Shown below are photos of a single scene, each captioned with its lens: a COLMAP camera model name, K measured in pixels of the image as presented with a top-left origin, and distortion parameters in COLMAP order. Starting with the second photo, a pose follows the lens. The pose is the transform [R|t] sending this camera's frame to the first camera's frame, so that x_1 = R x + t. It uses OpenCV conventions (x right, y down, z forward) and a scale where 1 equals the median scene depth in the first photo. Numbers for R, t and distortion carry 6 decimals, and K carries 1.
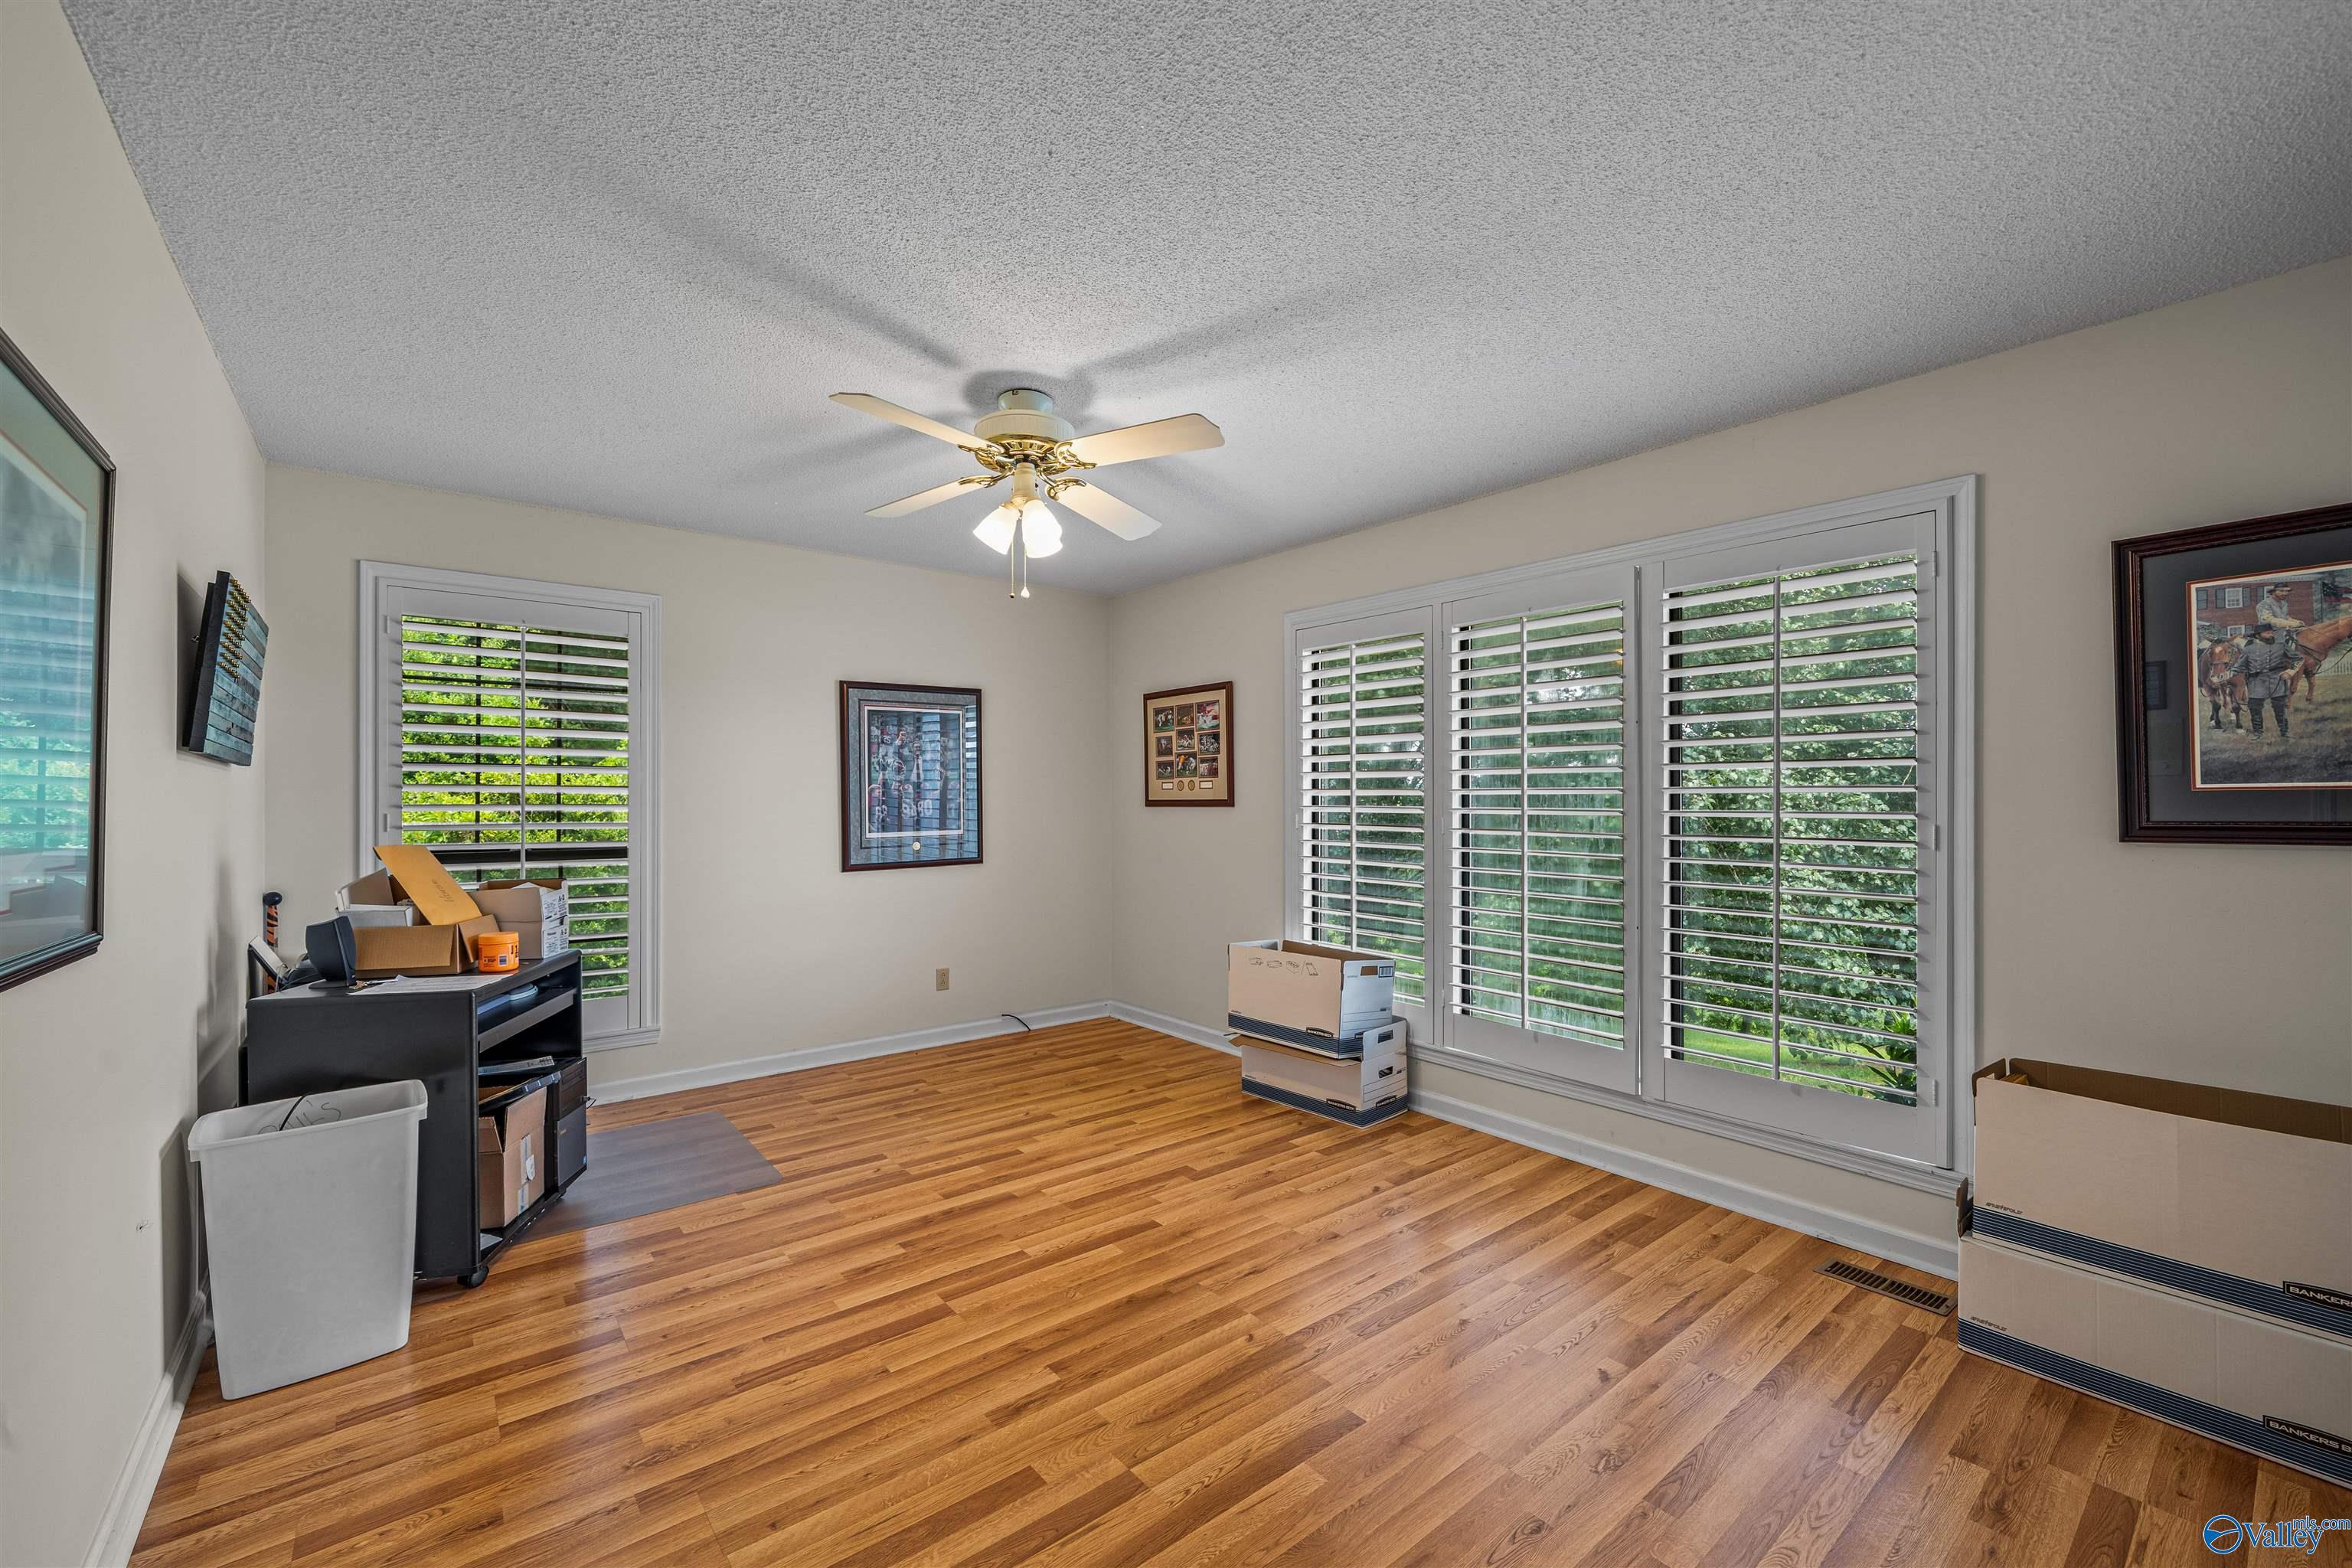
lens RADIAL K [[927.1, 0, 1173.5], [0, 927.1, 789.9], [0, 0, 1]] dist [-0.002705, 0.000559]
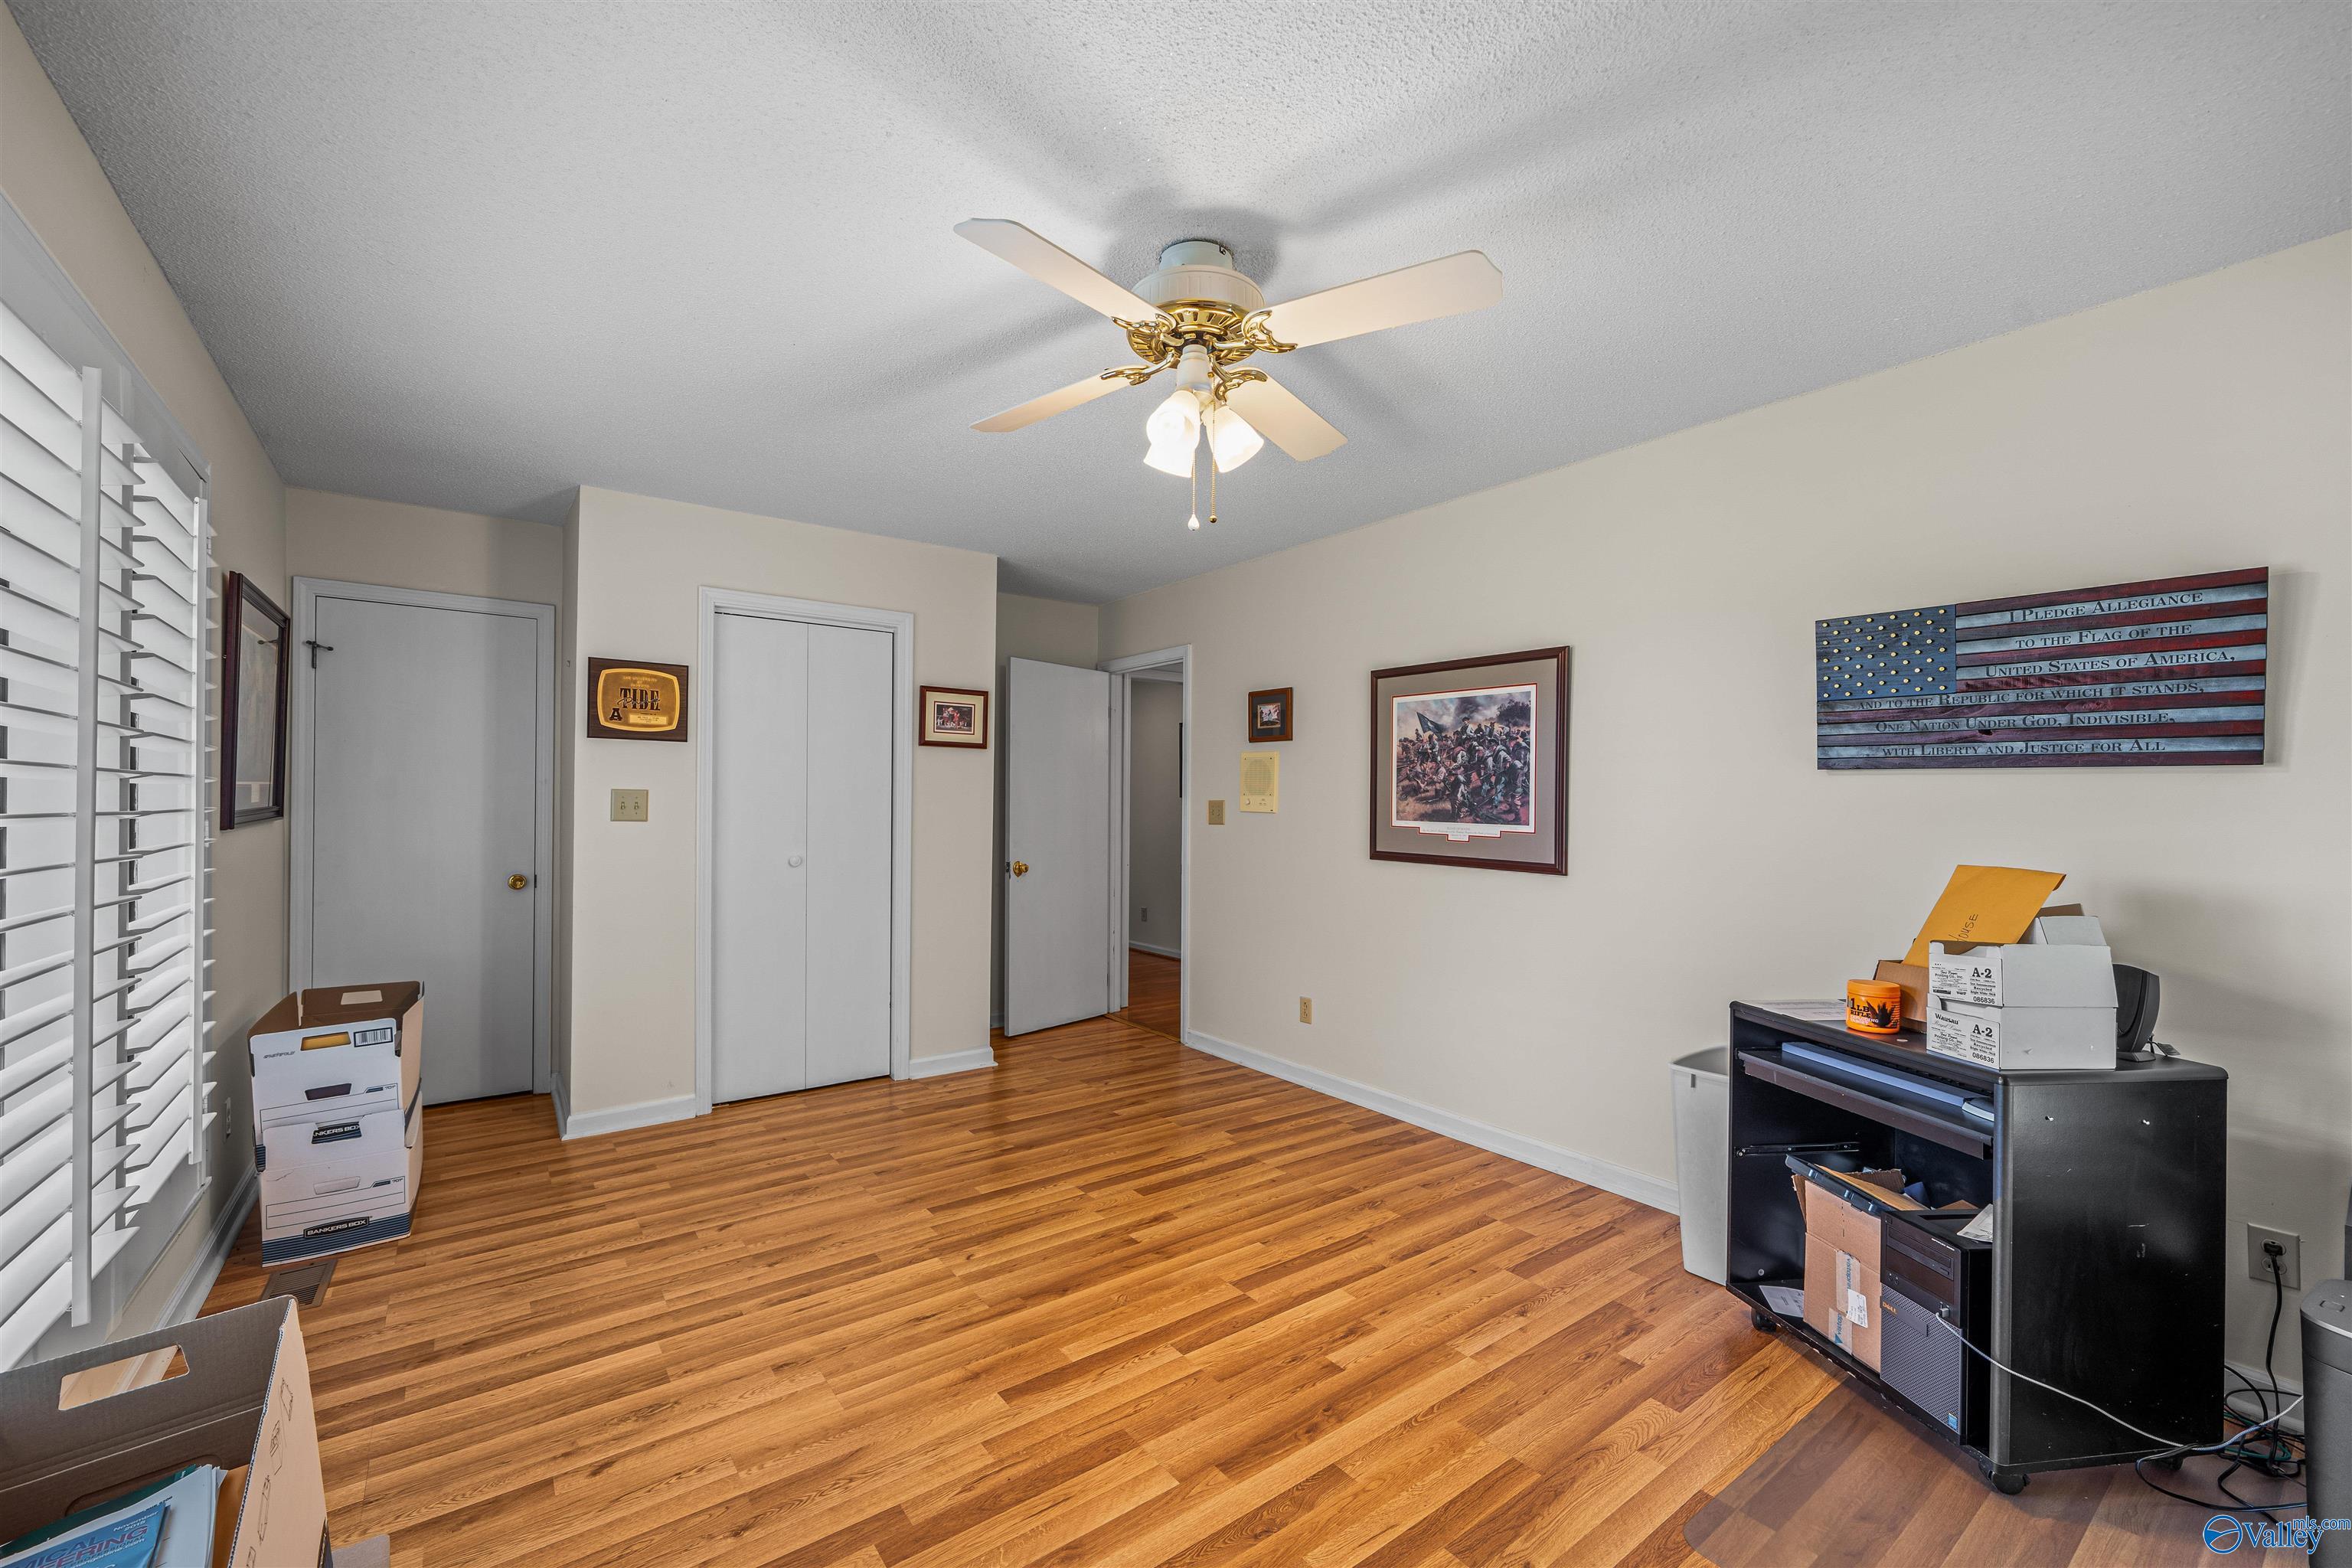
lens RADIAL K [[927.1, 0, 1170.4], [0, 927.1, 794.6], [0, 0, 1]] dist [-0.002705, 0.000559]
pose [[-0.998982, -0.007957, 0.044407, -0.204369], [-0.008840, 0.999767, -0.019716, 0.022648], [-0.044240, -0.020088, -0.998819, 2.026093]]
